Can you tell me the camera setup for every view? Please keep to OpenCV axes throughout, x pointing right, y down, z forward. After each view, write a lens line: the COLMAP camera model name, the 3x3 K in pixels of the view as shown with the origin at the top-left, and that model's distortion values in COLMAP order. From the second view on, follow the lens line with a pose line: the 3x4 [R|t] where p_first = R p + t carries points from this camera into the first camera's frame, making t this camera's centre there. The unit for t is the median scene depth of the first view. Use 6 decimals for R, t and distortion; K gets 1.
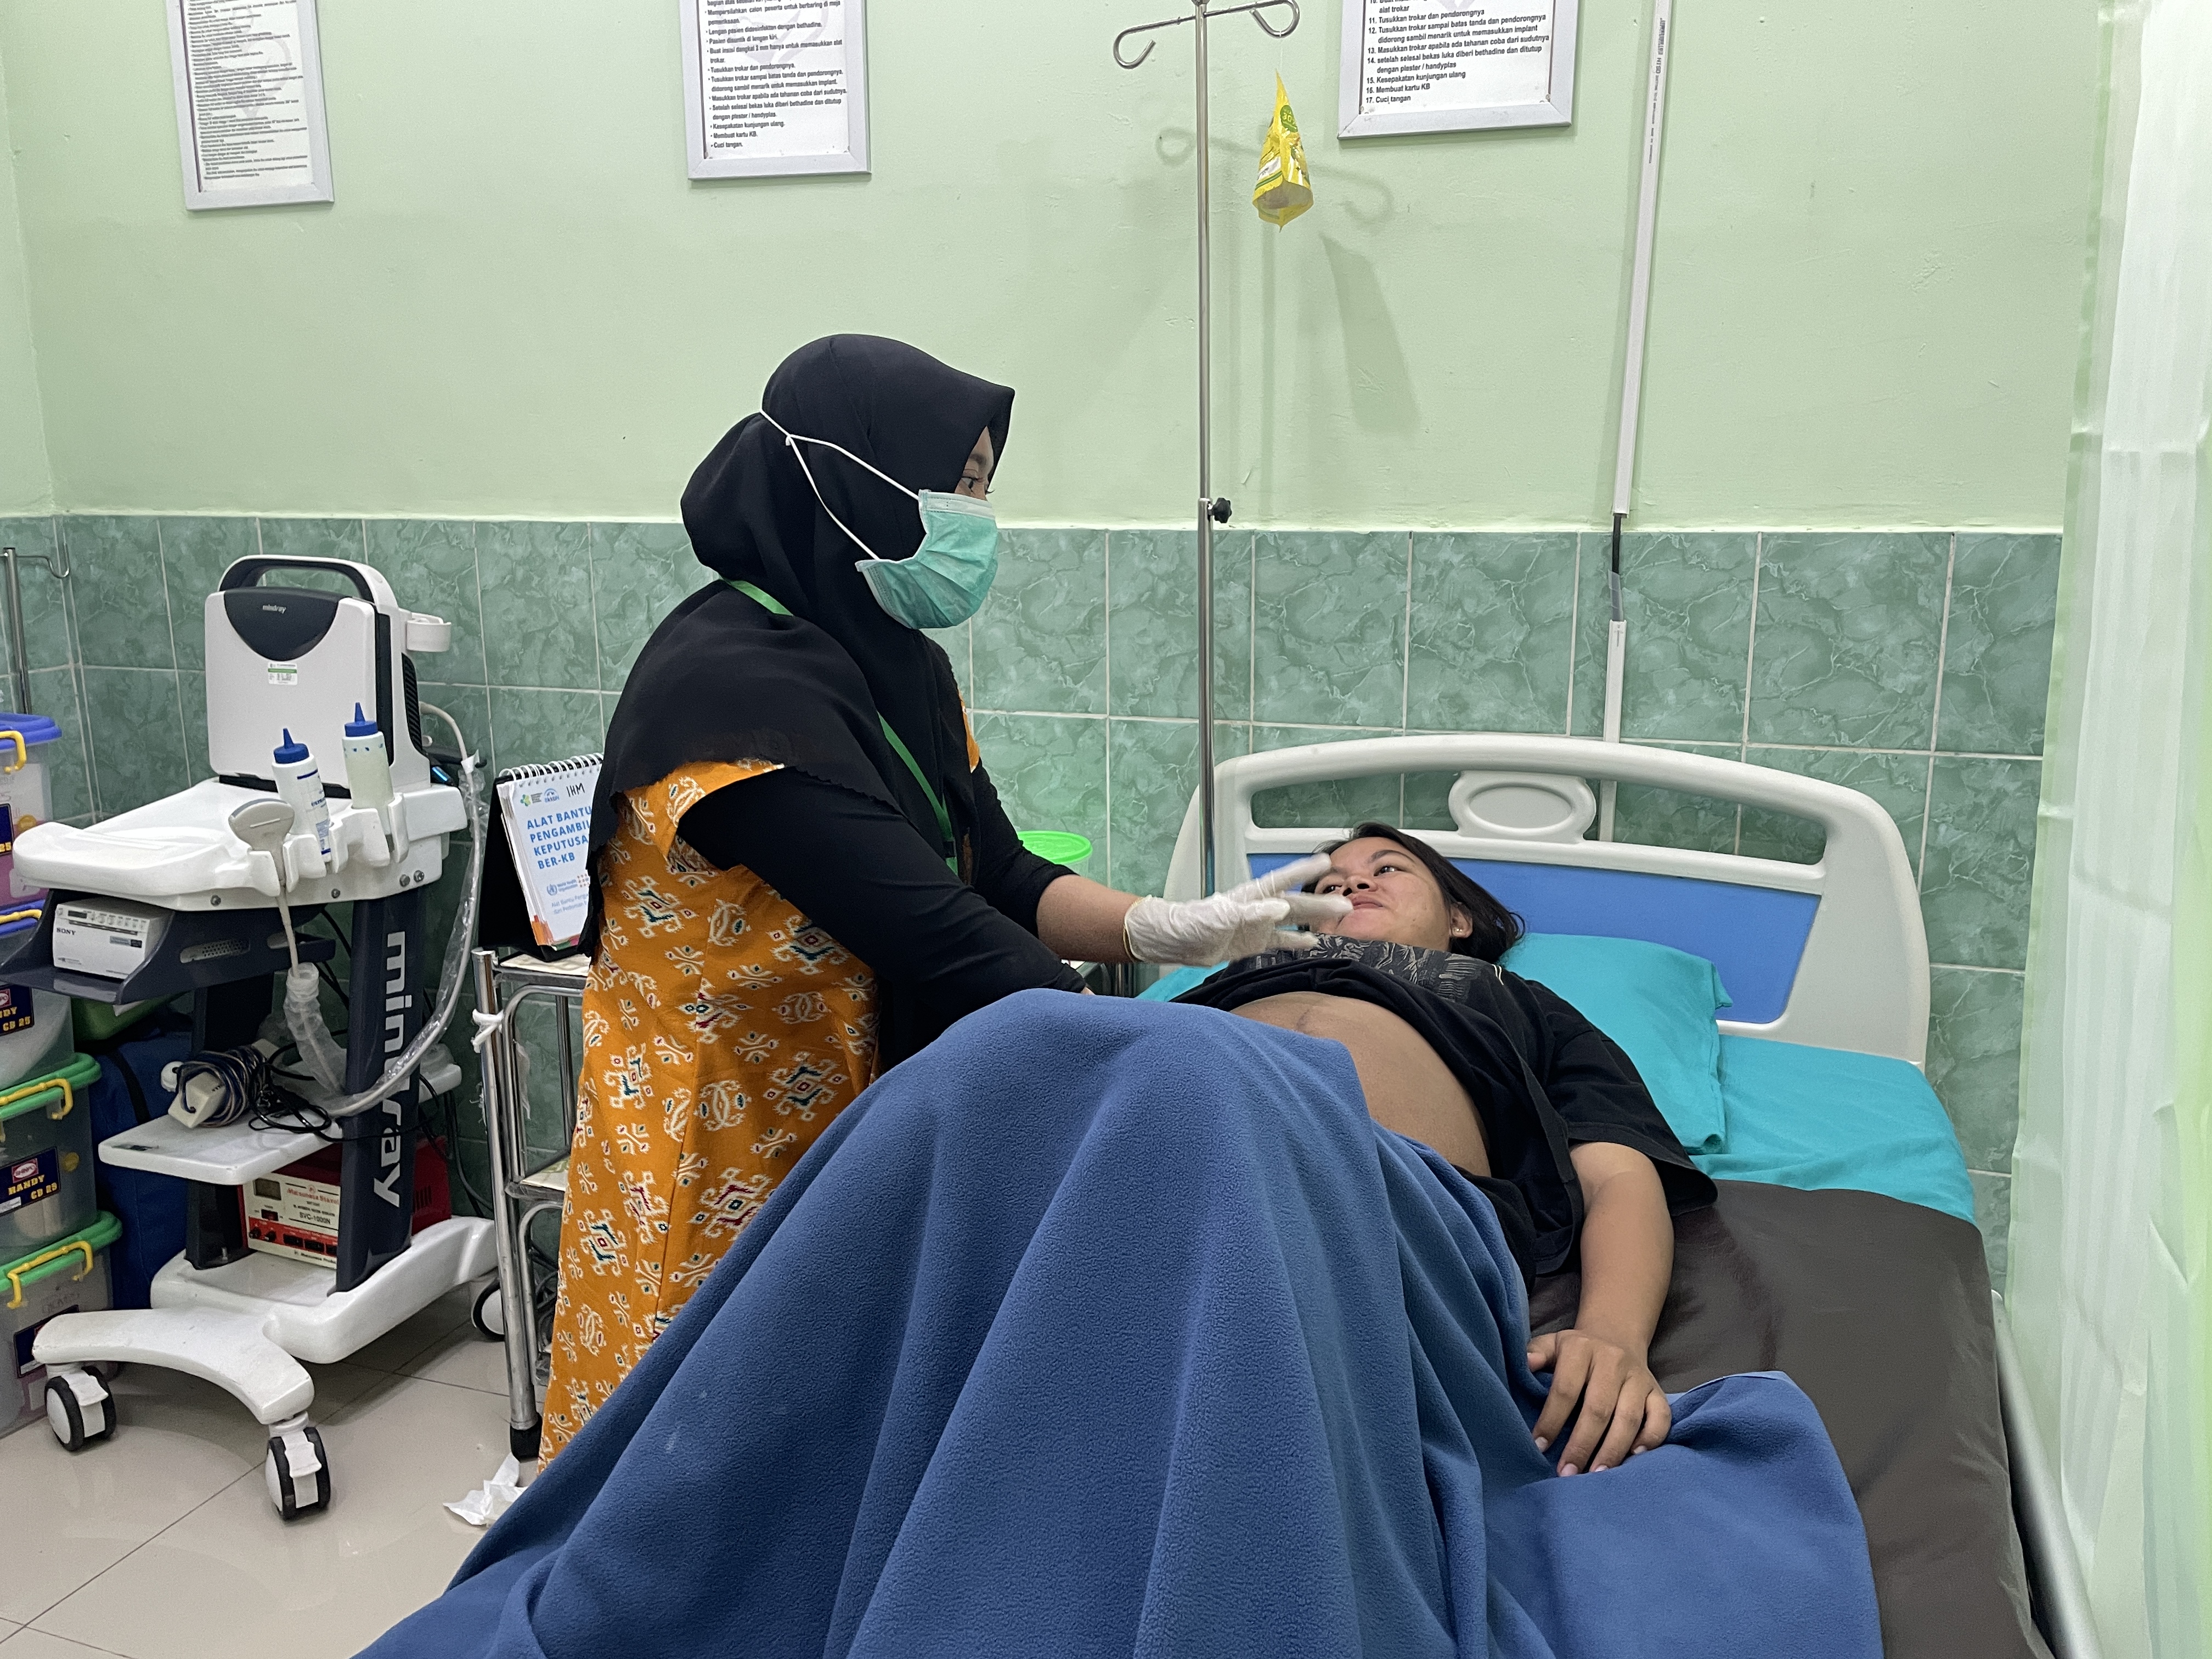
lens RADIAL K [[1612.2, 0, 1101.3], [0, 1612.2, 845.1], [0, 0, 1]] dist [0.053767, -0.009549]
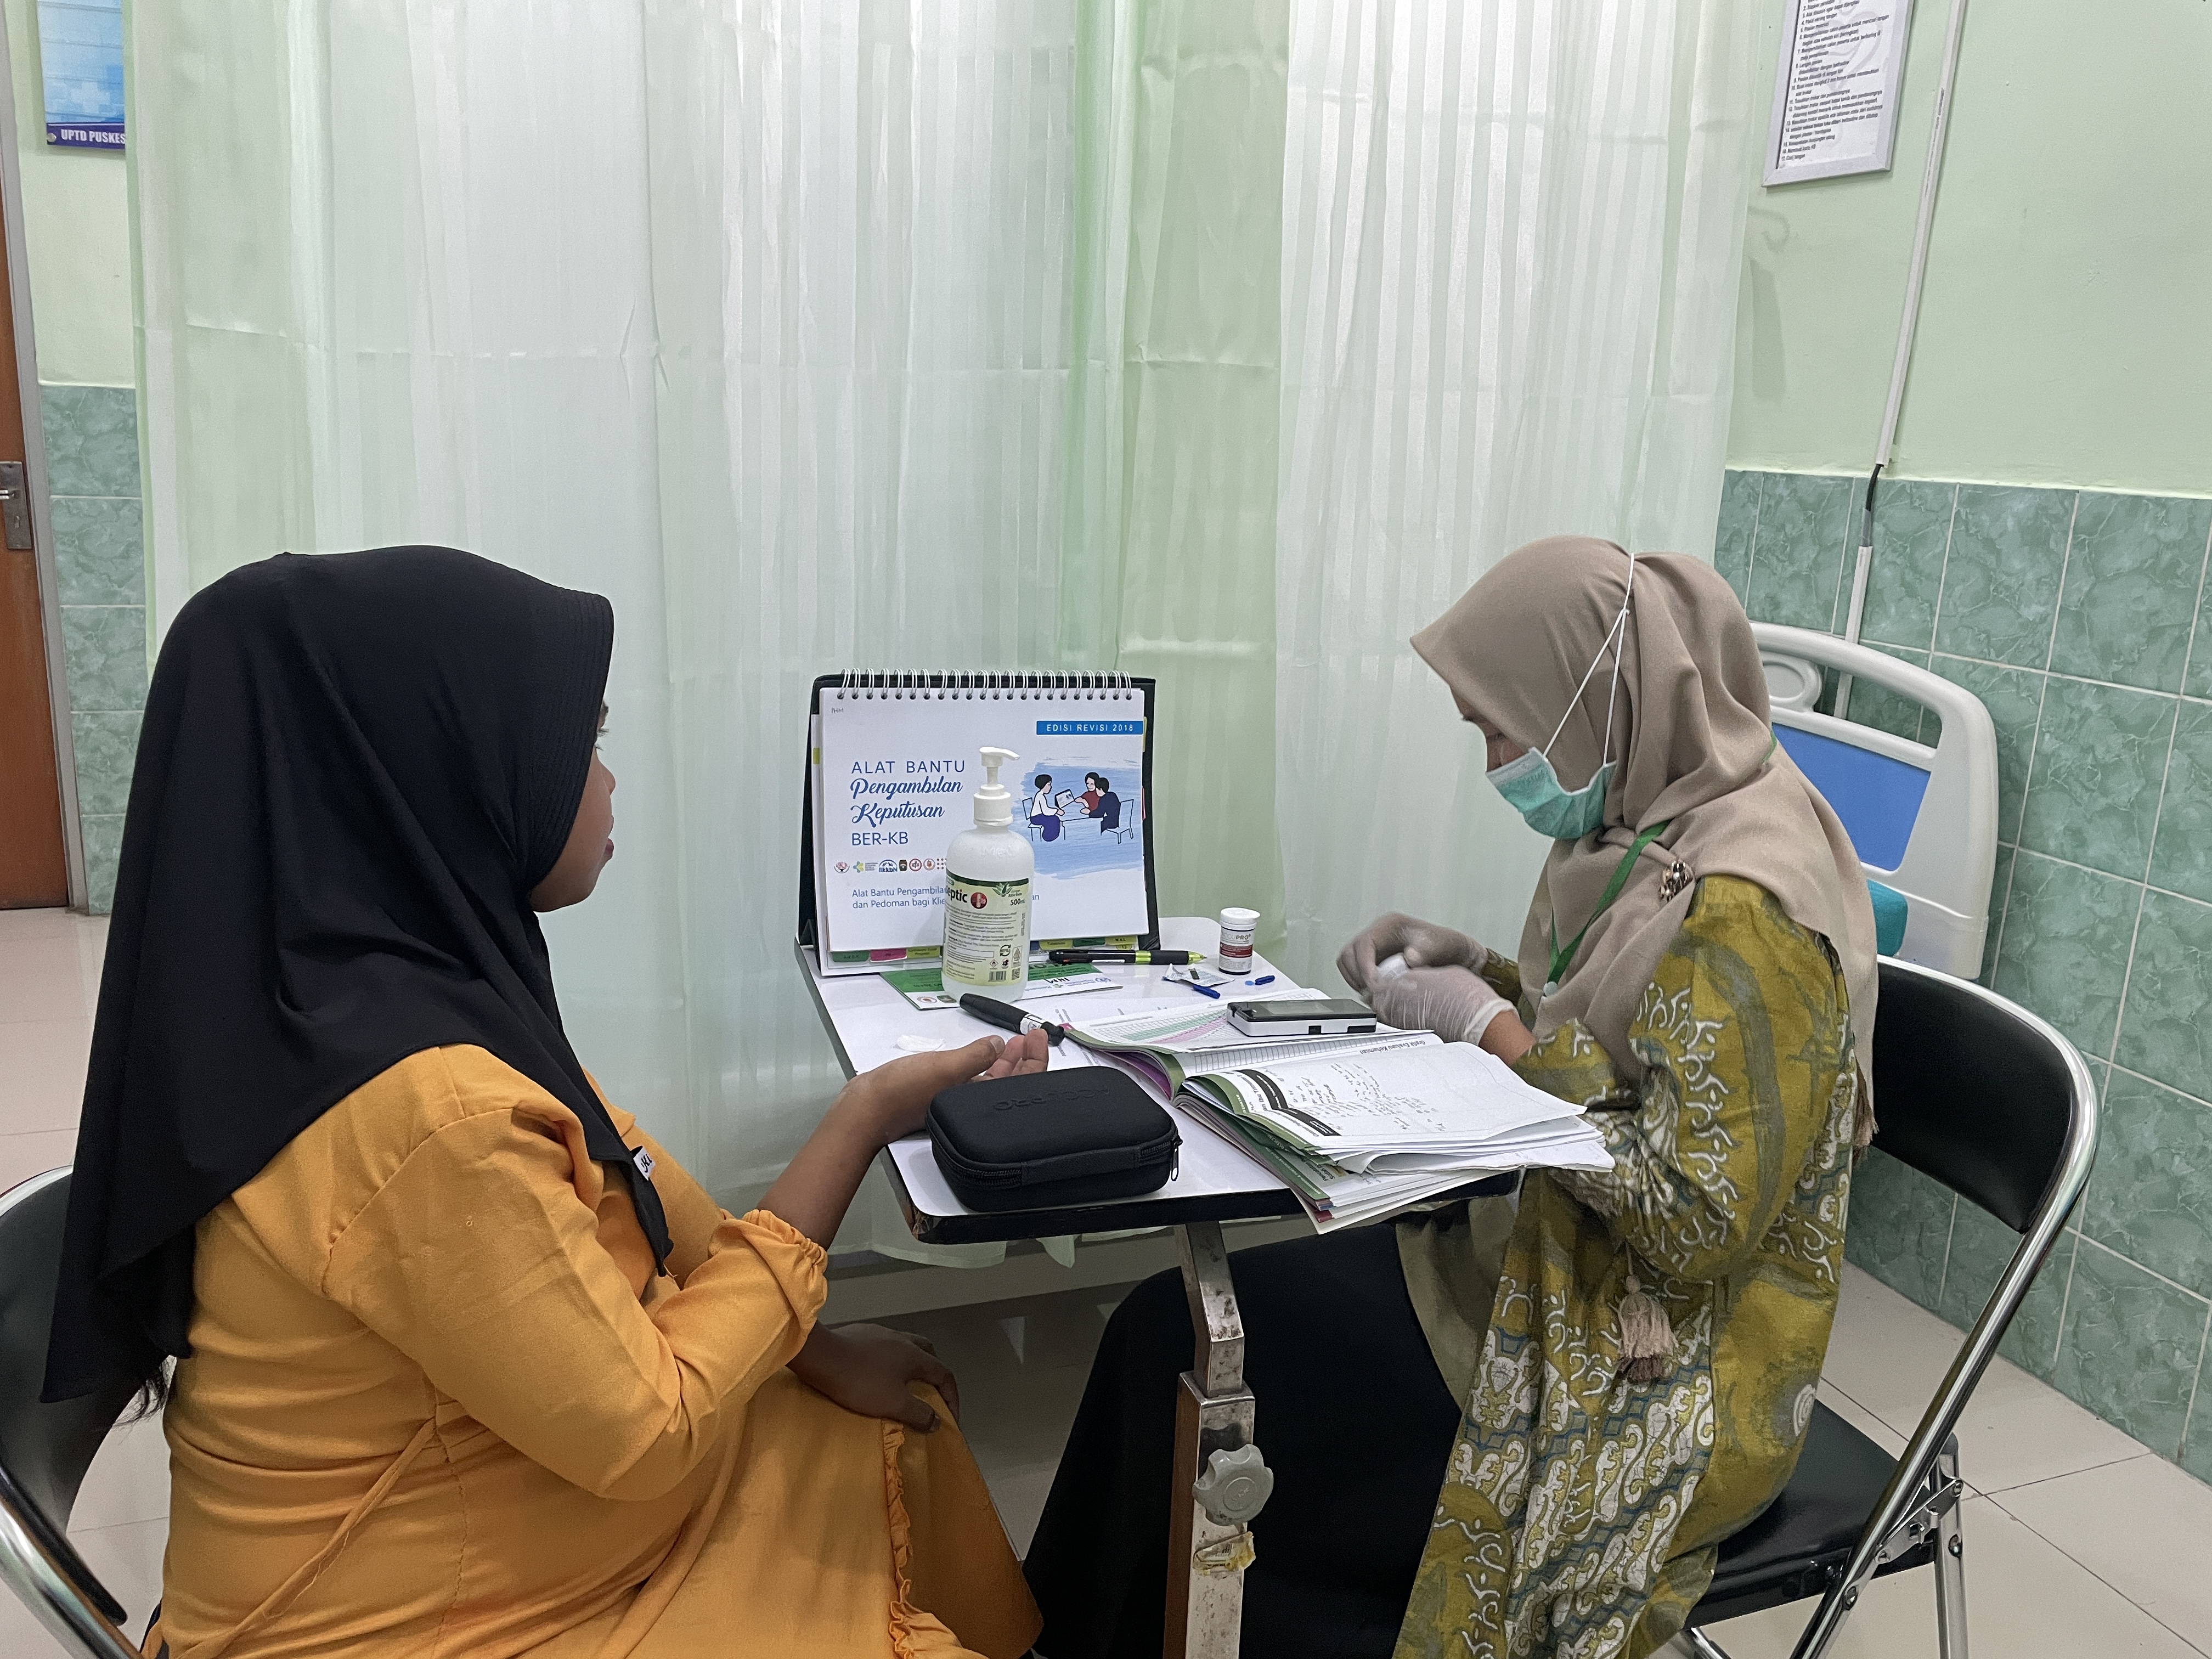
lens RADIAL K [[1612.2, 0, 1098.2], [0, 1612.2, 820.2], [0, 0, 1]] dist [0.053767, -0.009549]
pose [[0.630992, 0.216285, -0.745030, 0.972727], [-0.210461, 0.972060, 0.103946, 0.069999], [0.746696, 0.091211, 0.658882, -0.309223]]
